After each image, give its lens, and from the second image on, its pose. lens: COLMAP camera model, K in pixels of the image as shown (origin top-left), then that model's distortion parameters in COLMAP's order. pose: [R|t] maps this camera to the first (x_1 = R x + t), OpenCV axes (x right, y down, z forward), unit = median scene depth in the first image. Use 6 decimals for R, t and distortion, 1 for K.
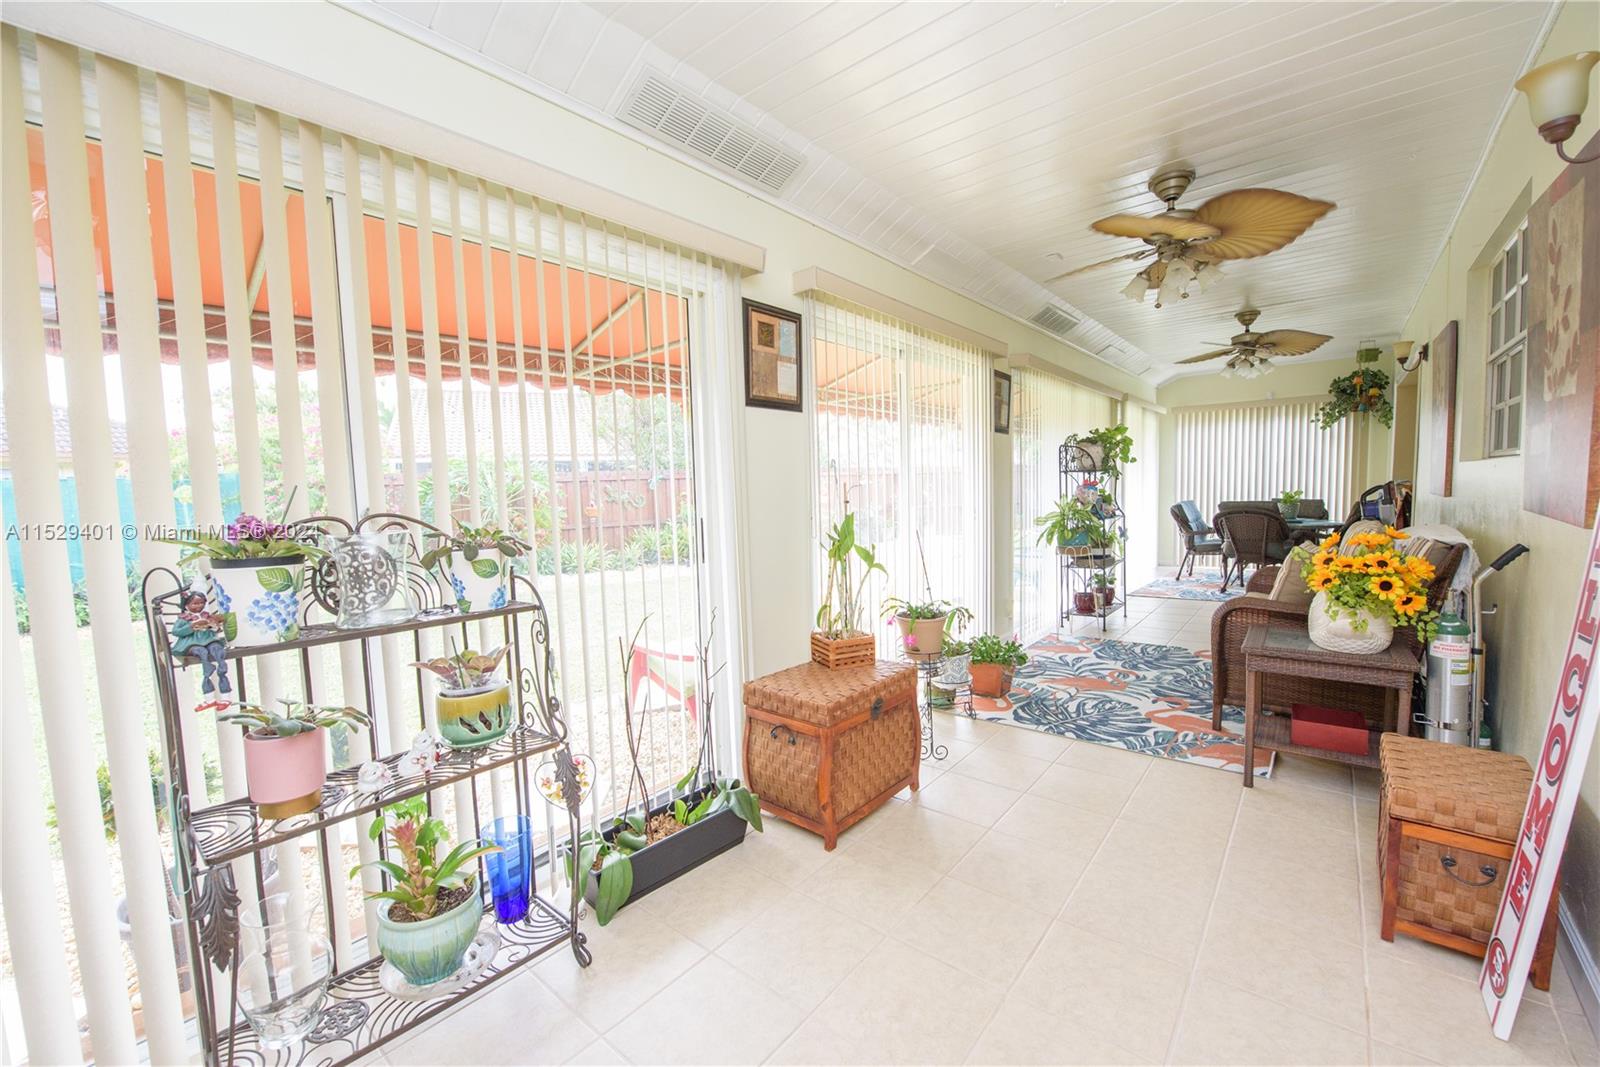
lens RADIAL K [[634.2, 0, 795.4], [0, 634.2, 535.4], [0, 0, 1]] dist [-0.014321, -0.000570]
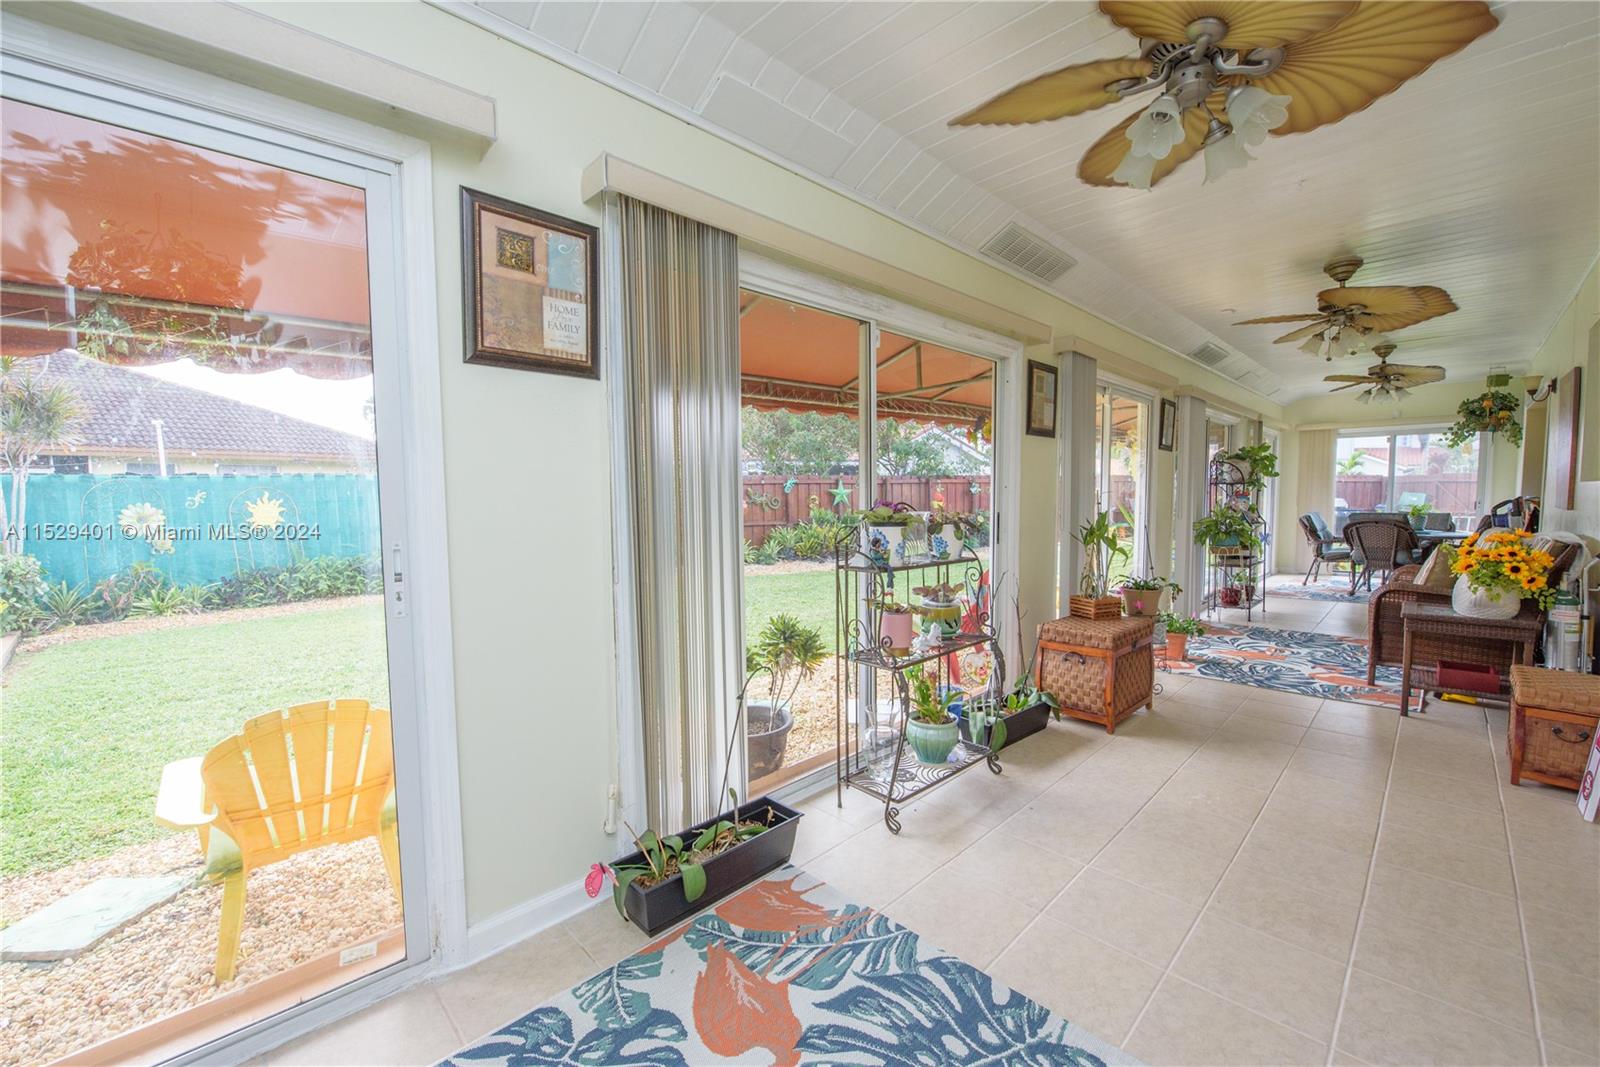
lens RADIAL K [[634.2, 0, 804.0], [0, 634.2, 533.9], [0, 0, 1]] dist [-0.014321, -0.000570]
pose [[0.995280, 0.023967, -0.094038, -0.359802], [-0.025042, 0.999634, -0.010270, 0.037841], [0.093758, 0.012577, 0.995516, -0.376361]]
